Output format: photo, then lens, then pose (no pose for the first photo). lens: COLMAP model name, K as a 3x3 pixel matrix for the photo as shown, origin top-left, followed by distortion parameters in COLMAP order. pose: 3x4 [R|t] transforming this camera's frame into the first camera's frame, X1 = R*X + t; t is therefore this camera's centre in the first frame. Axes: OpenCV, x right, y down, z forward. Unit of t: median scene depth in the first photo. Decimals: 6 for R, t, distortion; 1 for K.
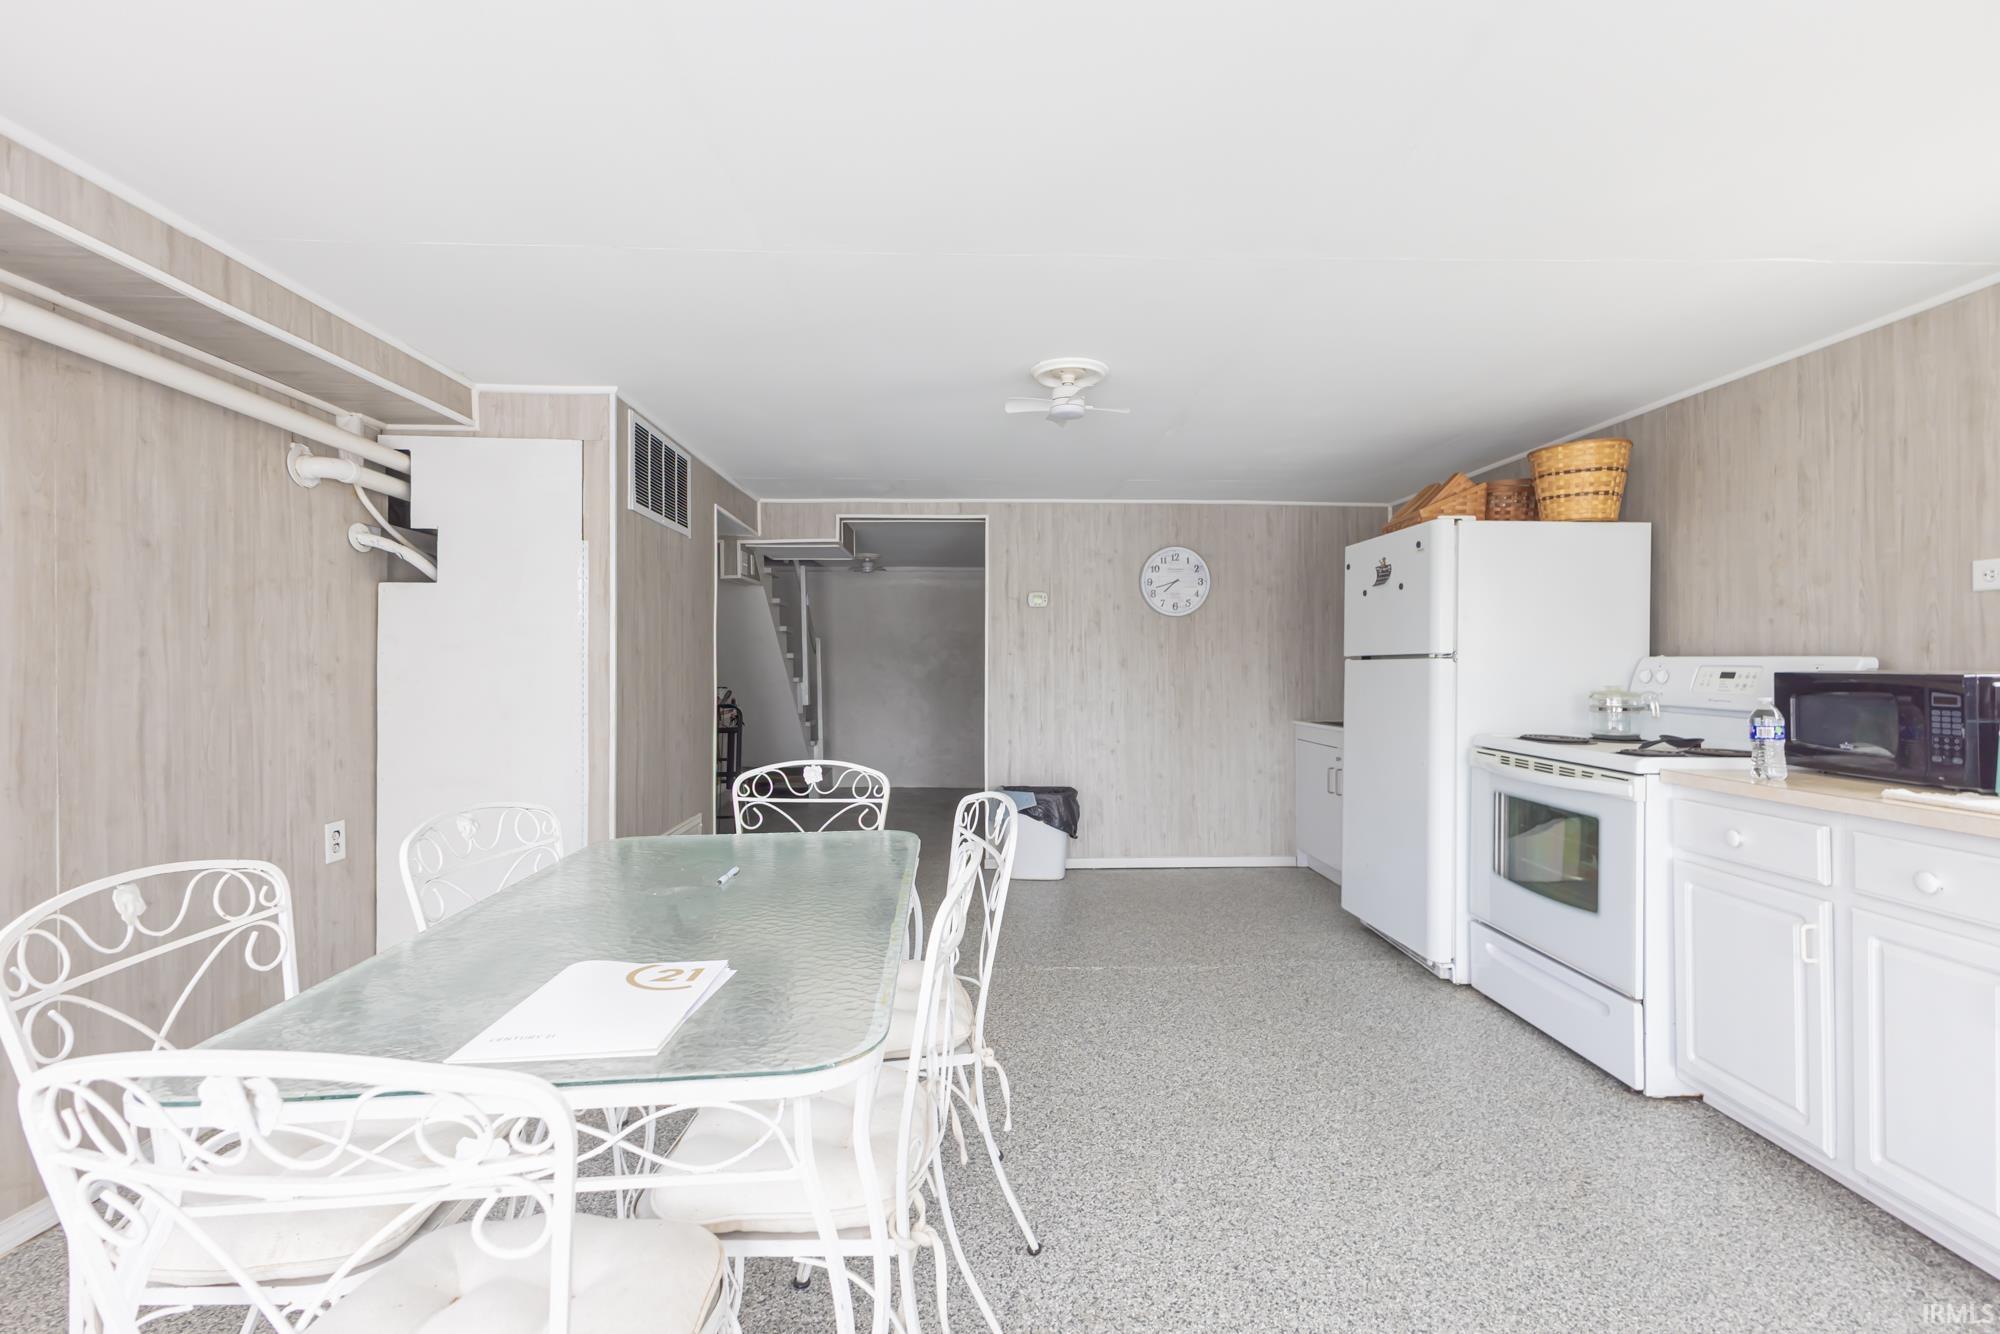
lens RADIAL K [[866.4, 0, 1008.7], [0, 866.4, 664.6], [0, 0, 1]] dist [0.015772, -0.007724]
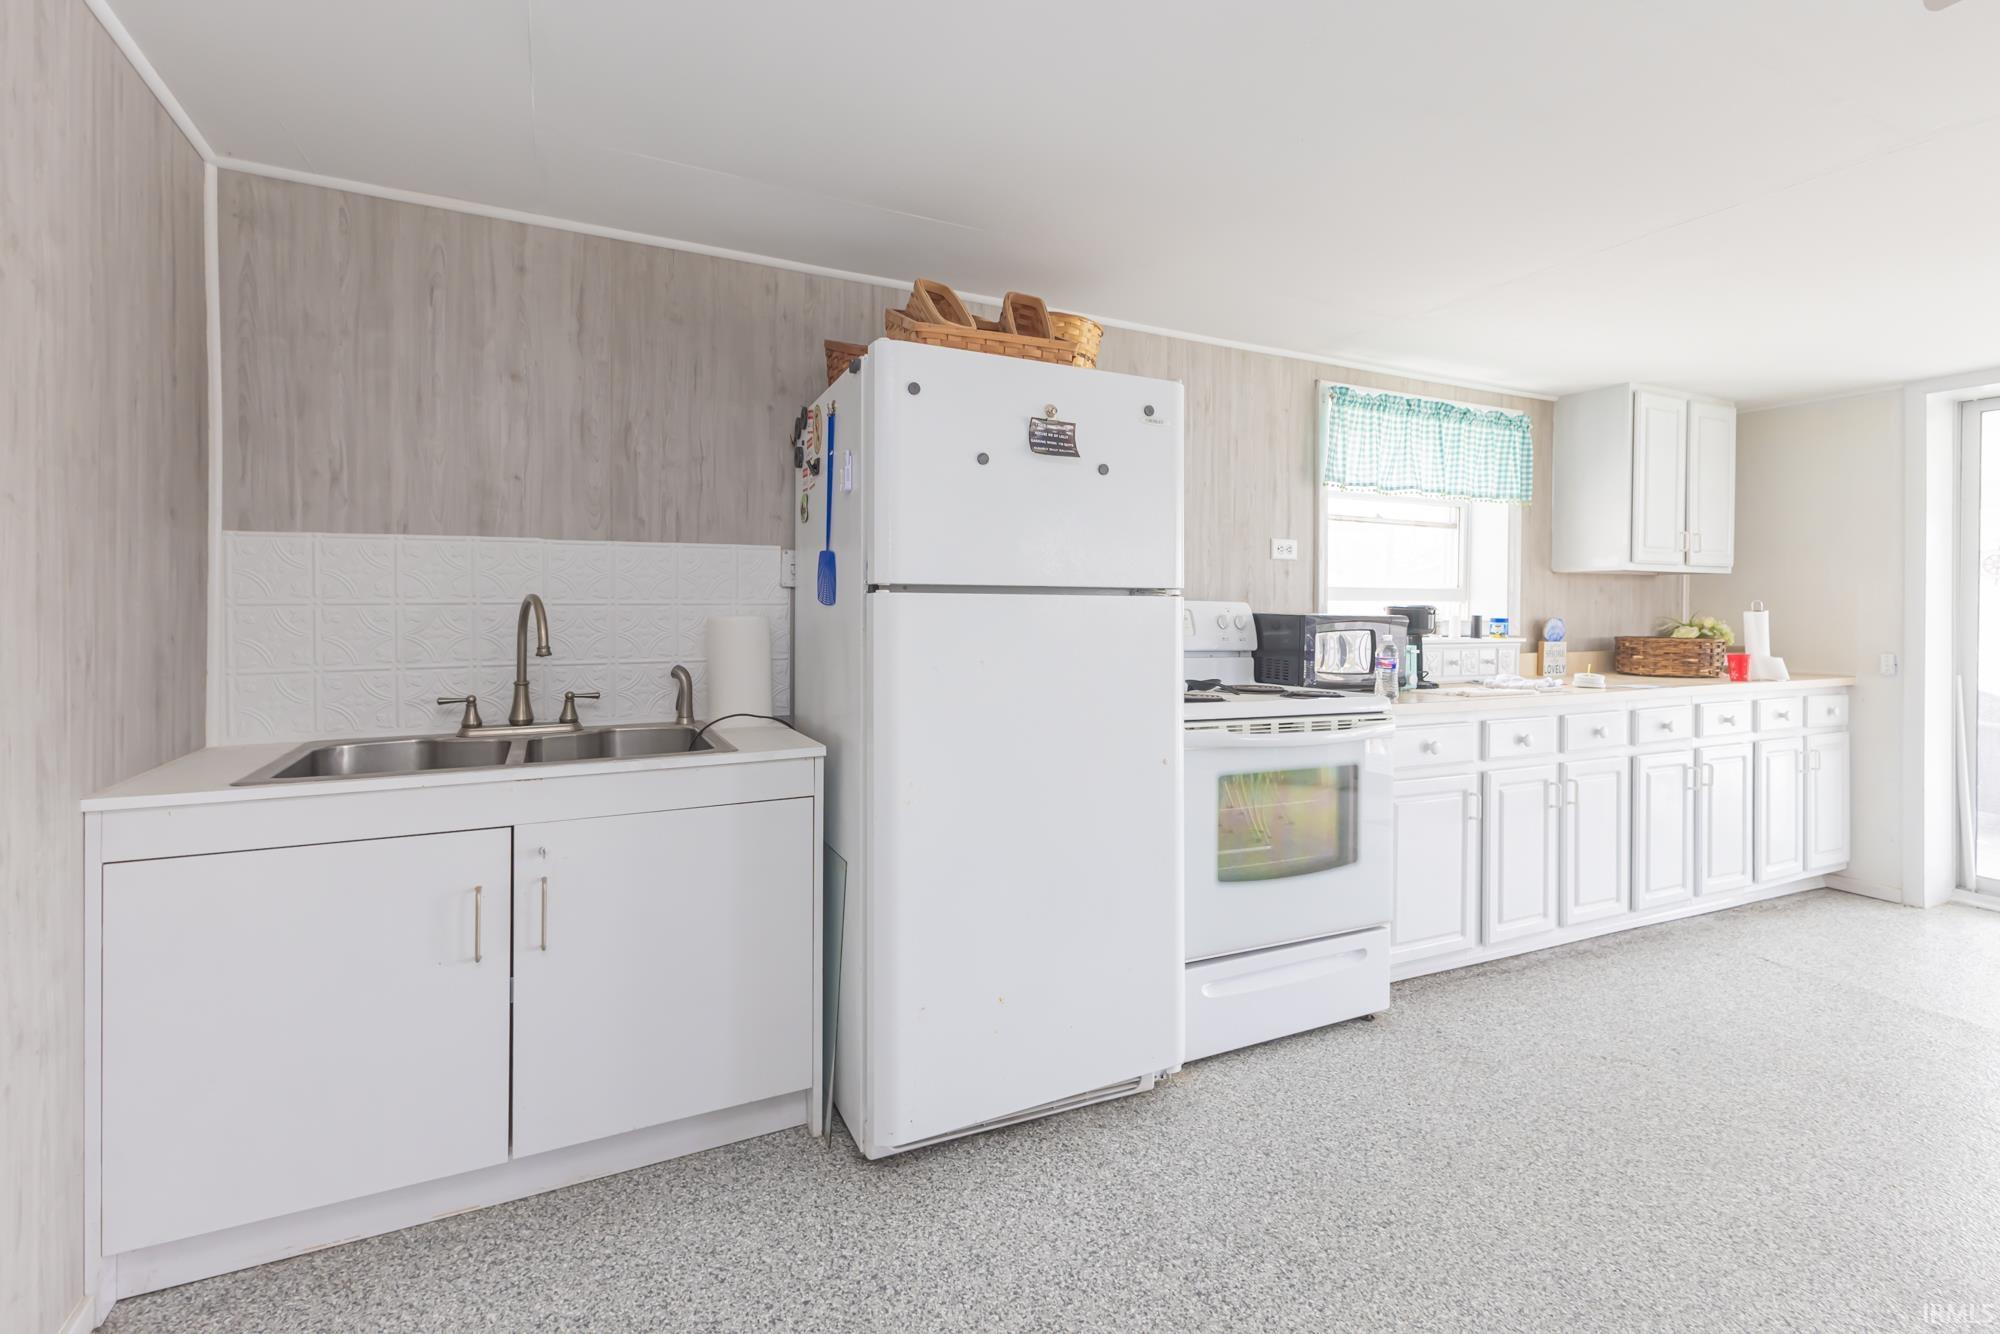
lens RADIAL K [[889.0, 0, 1013.5], [0, 889.0, 608.5], [0, 0, 1]] dist [0.010924, 0.000026]
pose [[-0.401664, -0.002675, 0.915783, -0.073608], [-0.007872, 0.999969, -0.000532, 0.003476], [-0.915753, -0.007423, -0.401673, 1.457265]]
